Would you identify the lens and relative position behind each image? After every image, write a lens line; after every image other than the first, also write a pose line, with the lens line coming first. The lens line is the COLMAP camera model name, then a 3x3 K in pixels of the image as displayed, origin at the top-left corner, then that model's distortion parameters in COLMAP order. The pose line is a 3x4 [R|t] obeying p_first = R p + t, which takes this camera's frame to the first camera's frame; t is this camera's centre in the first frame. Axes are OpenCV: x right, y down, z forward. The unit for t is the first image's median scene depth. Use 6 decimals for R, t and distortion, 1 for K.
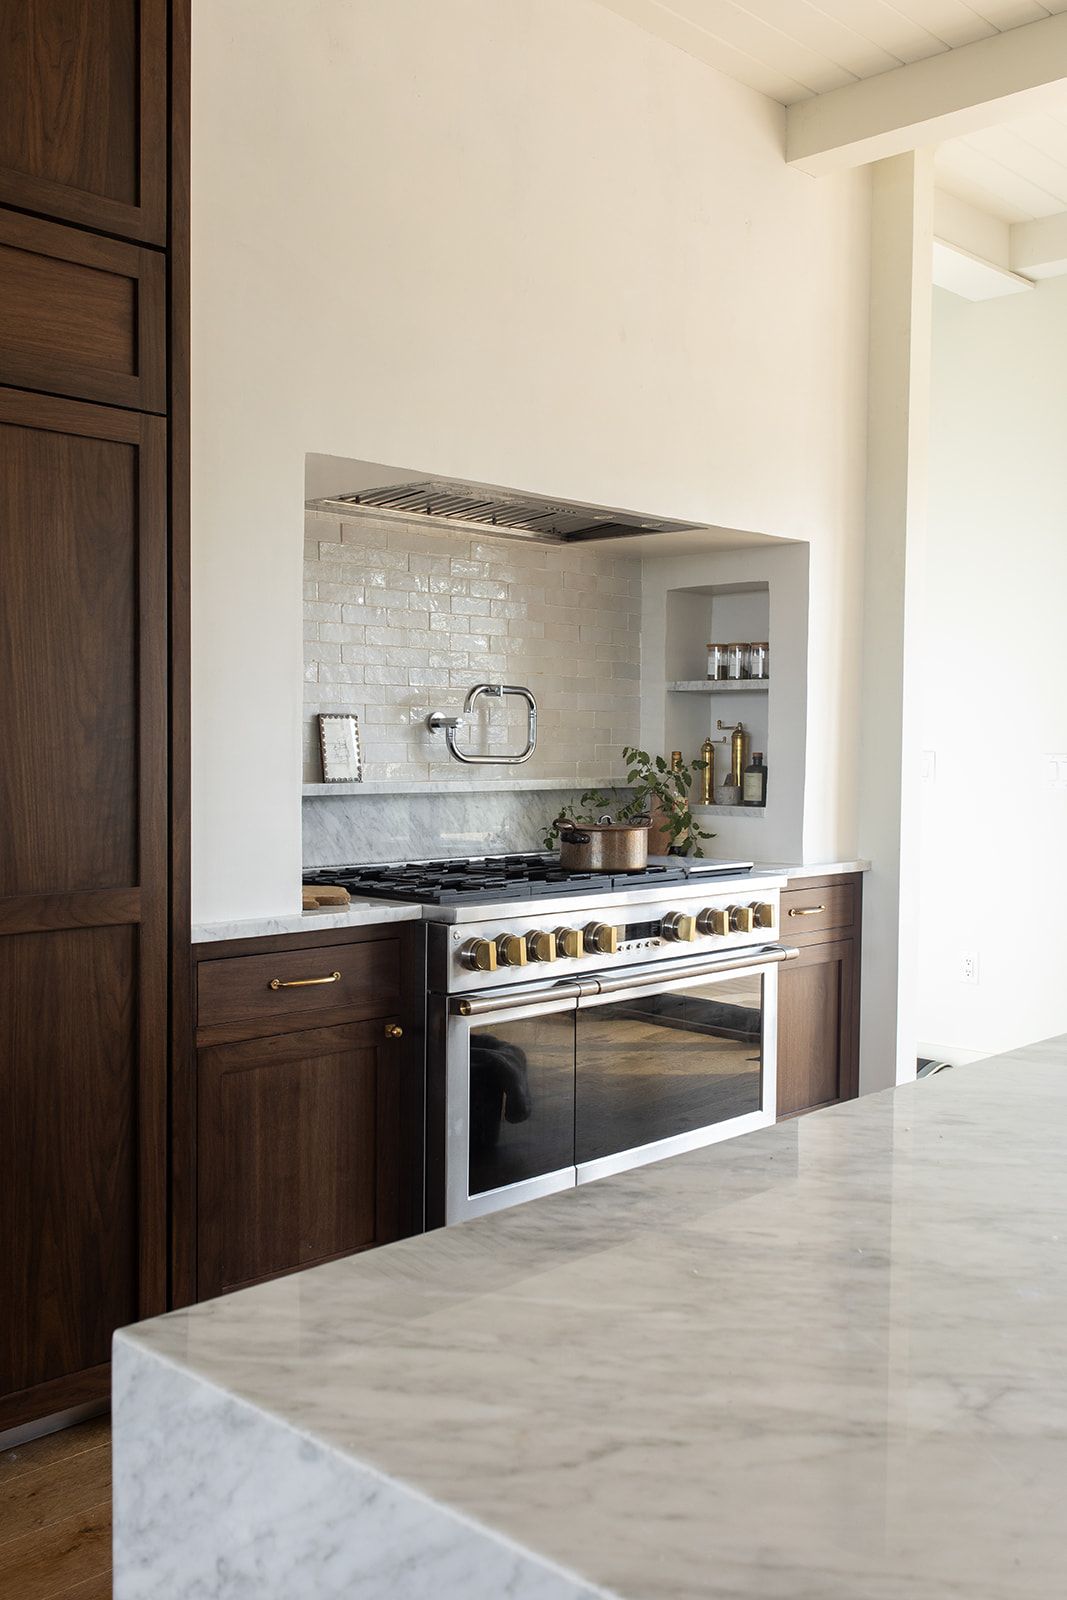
lens RADIAL K [[1498.6, 0, 533.5], [0, 1498.6, 800.0], [0, 0, 1]] dist [-0.004409, 0.001739]
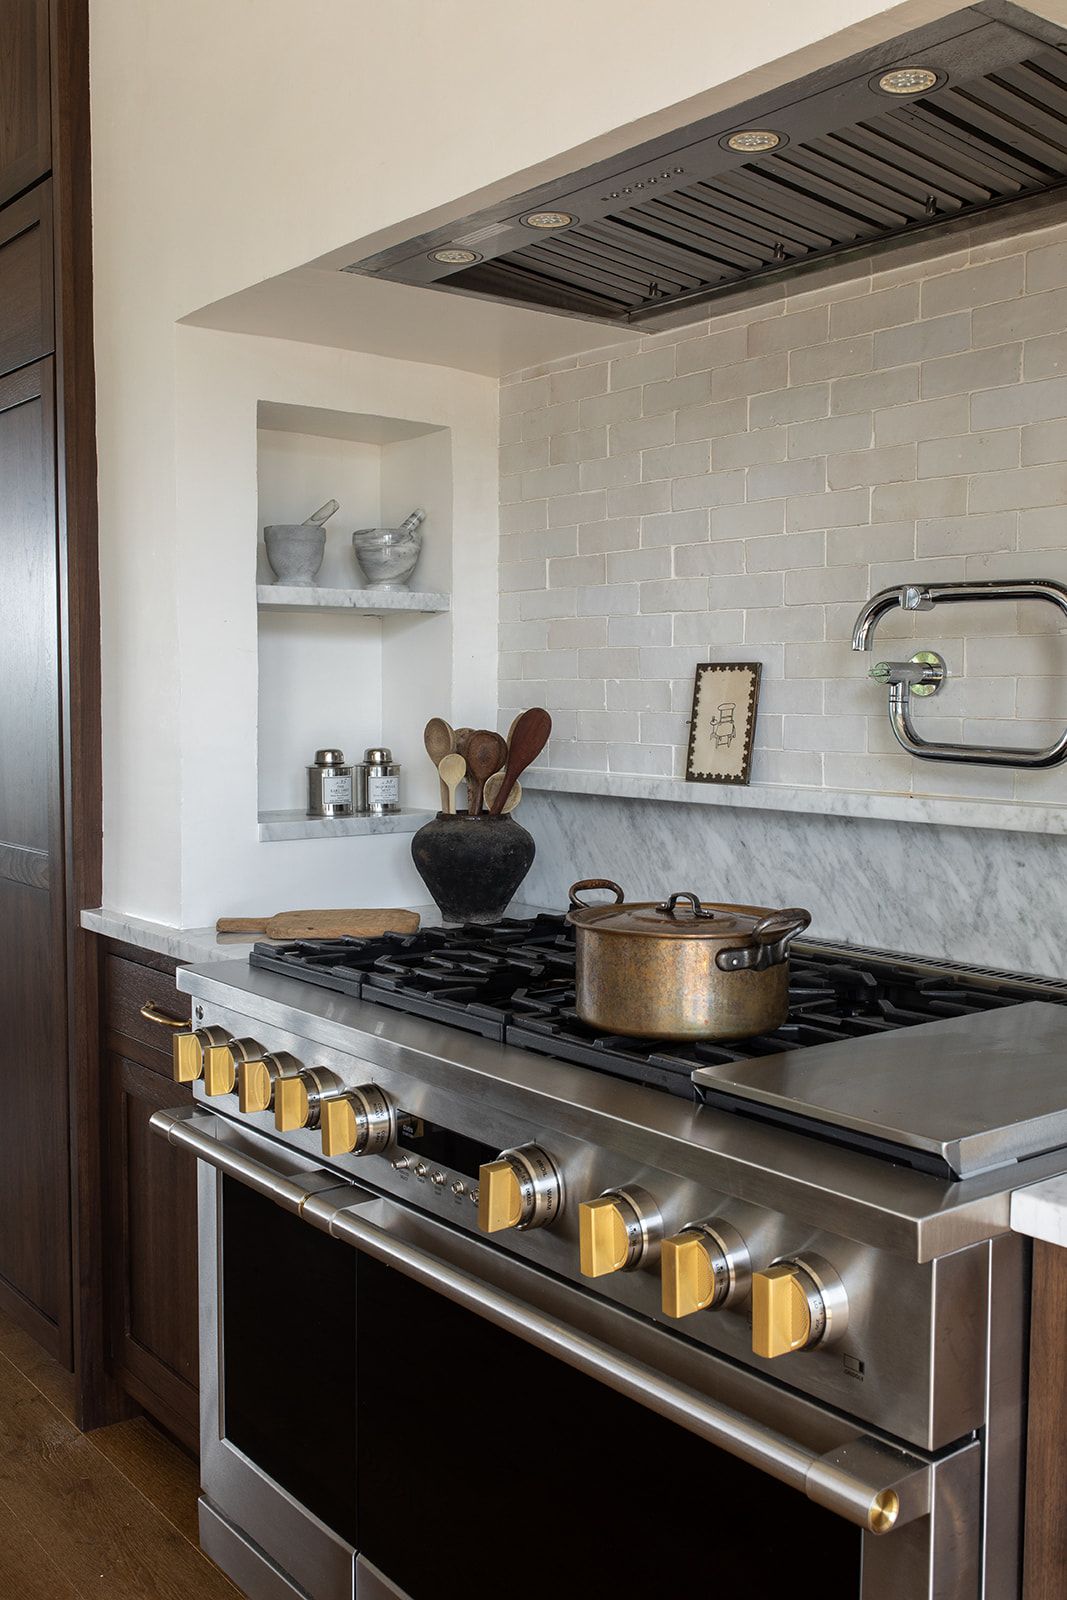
lens RADIAL K [[1498.6, 0, 533.5], [0, 1498.6, 800.0], [0, 0, 1]] dist [-0.004409, 0.001739]
pose [[-0.142743, 0.060095, -0.987934, 0.432044], [-0.046305, 0.996657, 0.067316, -0.038372], [0.988676, 0.055355, -0.139483, 0.963720]]
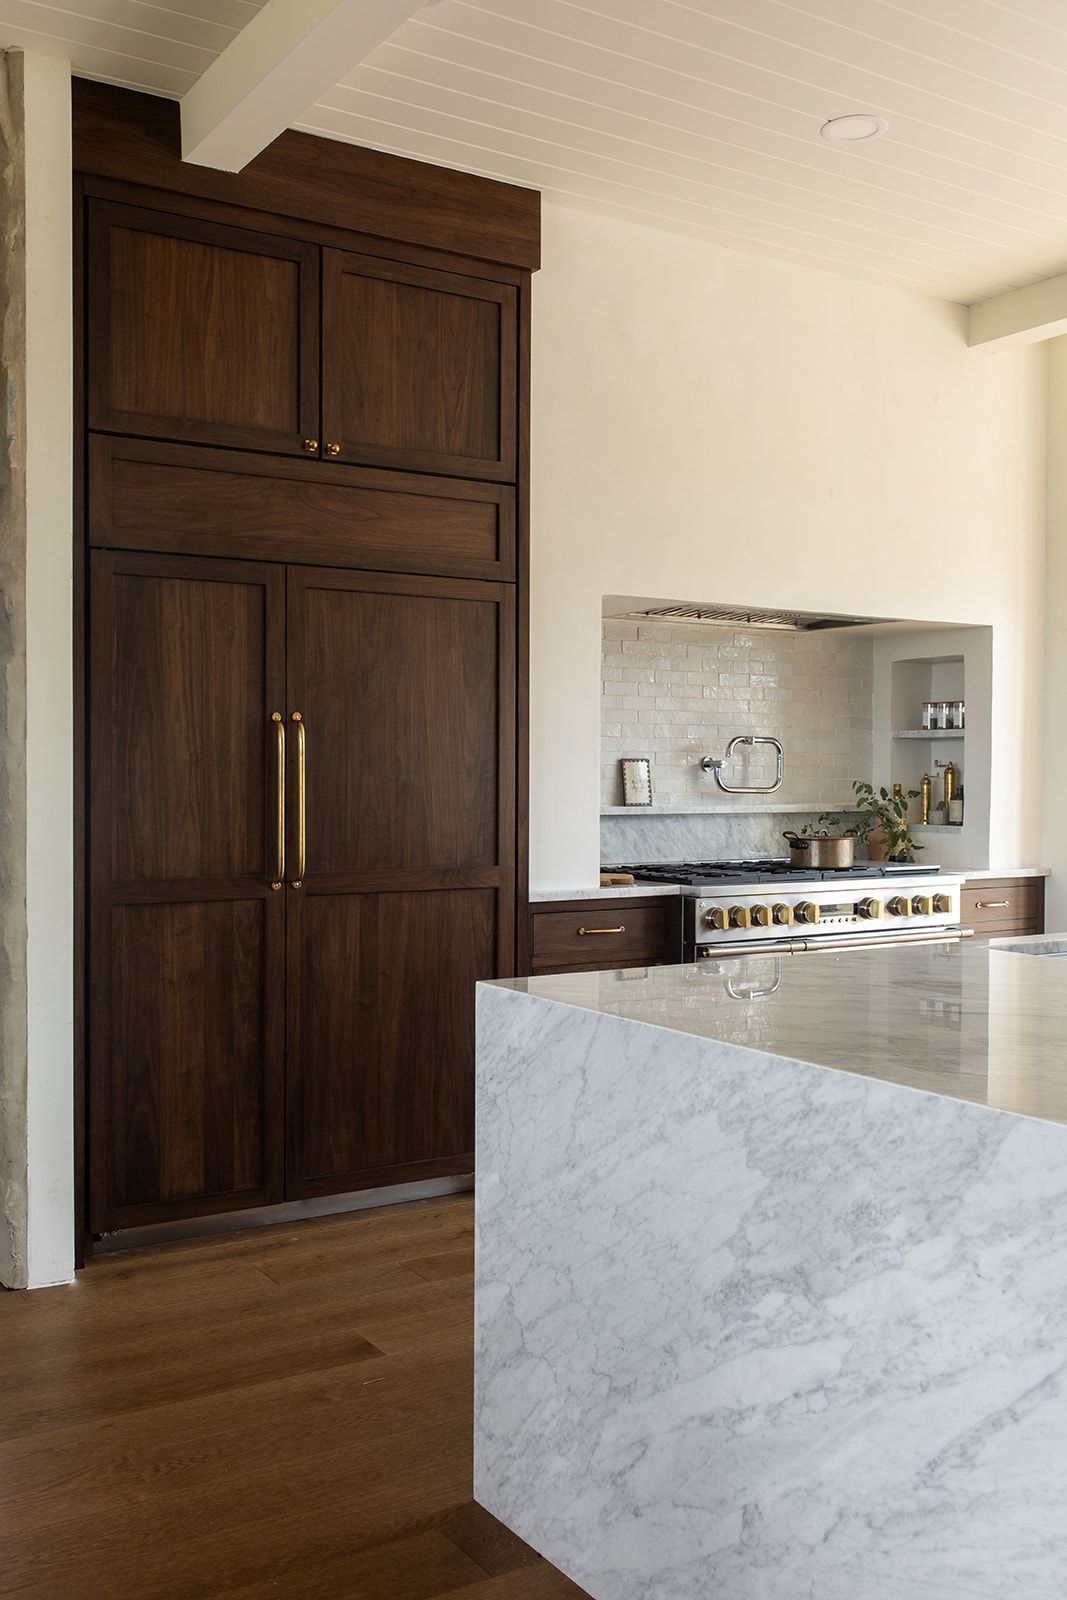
lens RADIAL K [[1498.6, 0, 533.5], [0, 1498.6, 800.0], [0, 0, 1]] dist [-0.004409, 0.001739]
pose [[0.969913, -0.000473, -0.243452, 0.120246], [-0.005157, 0.999734, -0.022489, 0.014798], [0.243398, 0.023067, 0.969652, -0.404572]]
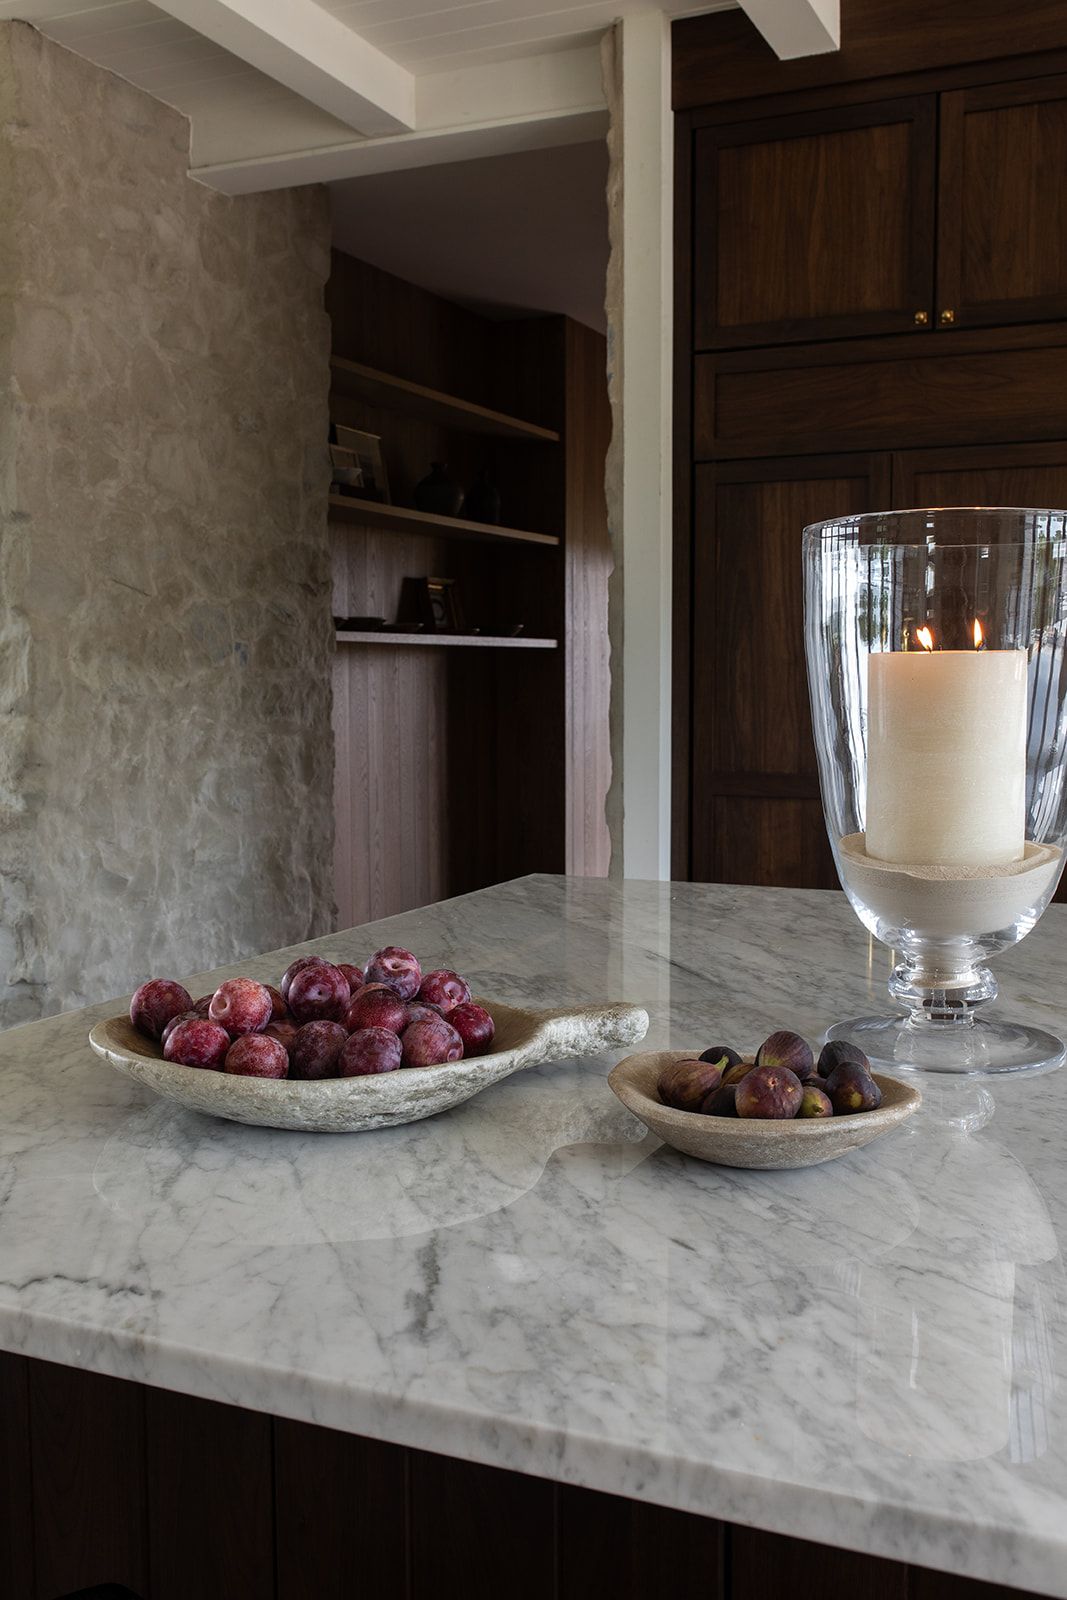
lens RADIAL K [[1534.4, 0, 533.5], [0, 1534.4, 800.0], [0, 0, 1]] dist [-0.005905, 0.008129]
pose [[0.328607, 0.069354, -0.941917, 0.581007], [-0.032939, 0.997535, 0.061958, 0.003703], [0.943892, 0.010666, 0.330082, -0.006156]]
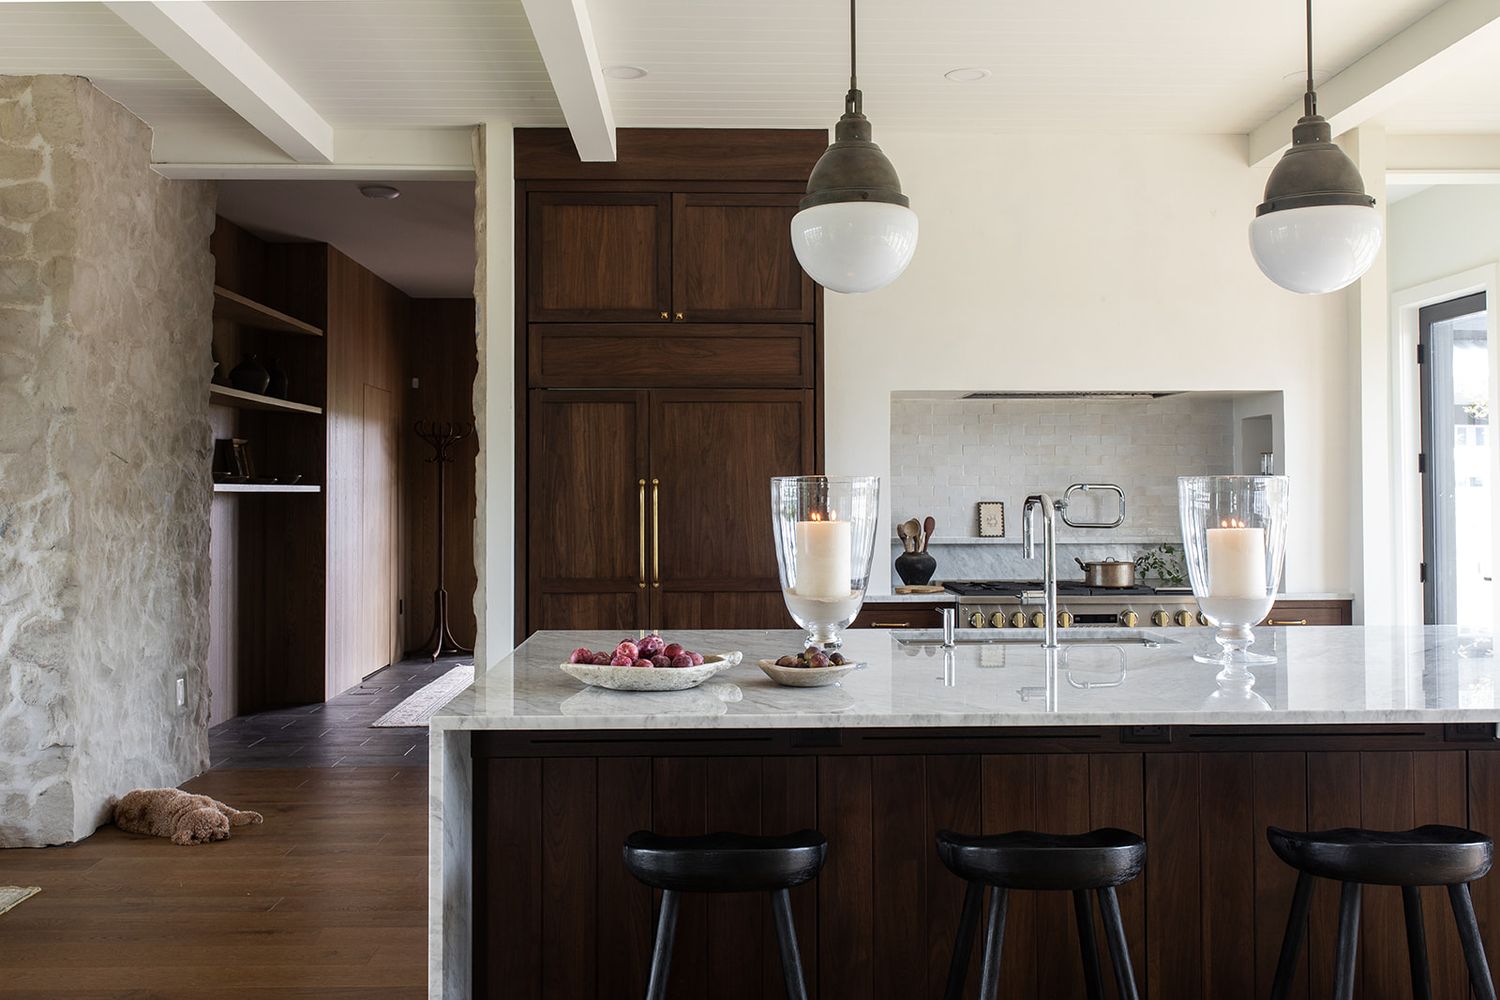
lens RADIAL K [[1425.9, 0, 752.9], [0, 1425.9, 457.8], [0, 0, 1]] dist [-0.004722, 0.000618]
pose [[0.711571, -0.029021, -0.702014, 0.904190], [-0.019516, 0.997945, -0.061037, 0.004114], [0.702343, 0.057133, 0.709542, -0.504647]]
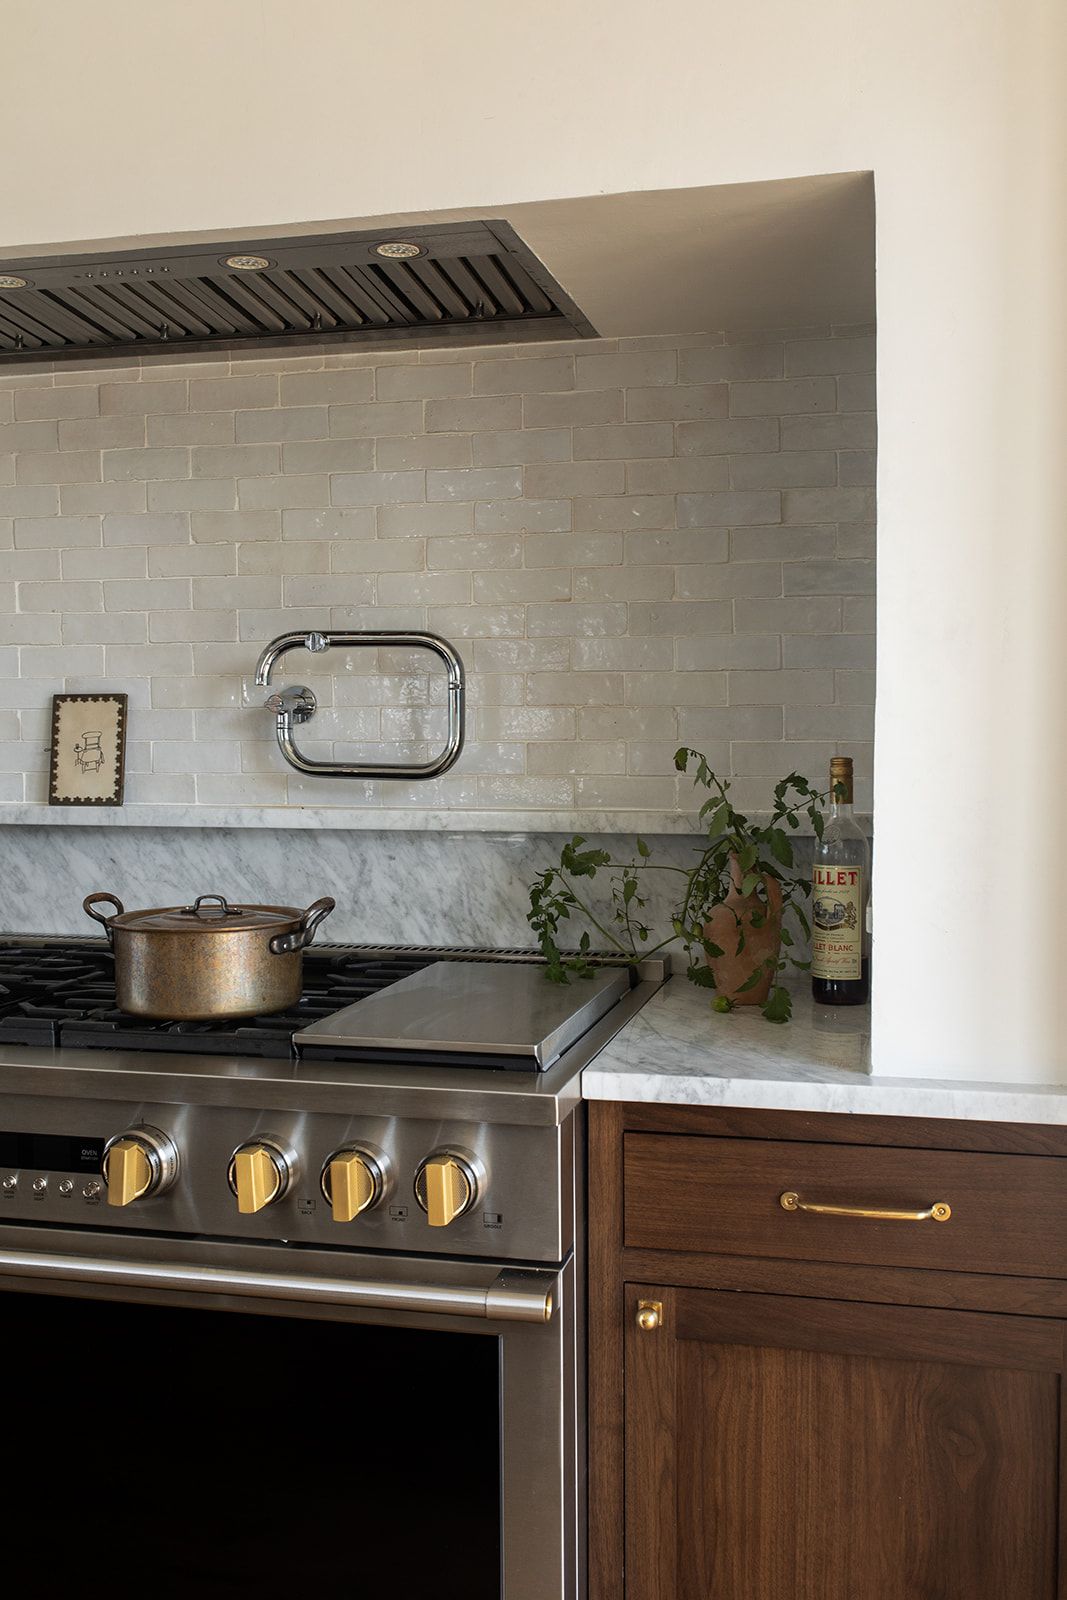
lens RADIAL K [[1534.4, 0, 533.5], [0, 1534.4, 800.0], [0, 0, 1]] dist [-0.005905, 0.008129]
pose [[0.500810, 0.034451, -0.864871, 0.489488], [-0.027160, 0.999341, 0.024080, -0.032315], [0.865131, 0.011430, 0.501416, 0.802868]]
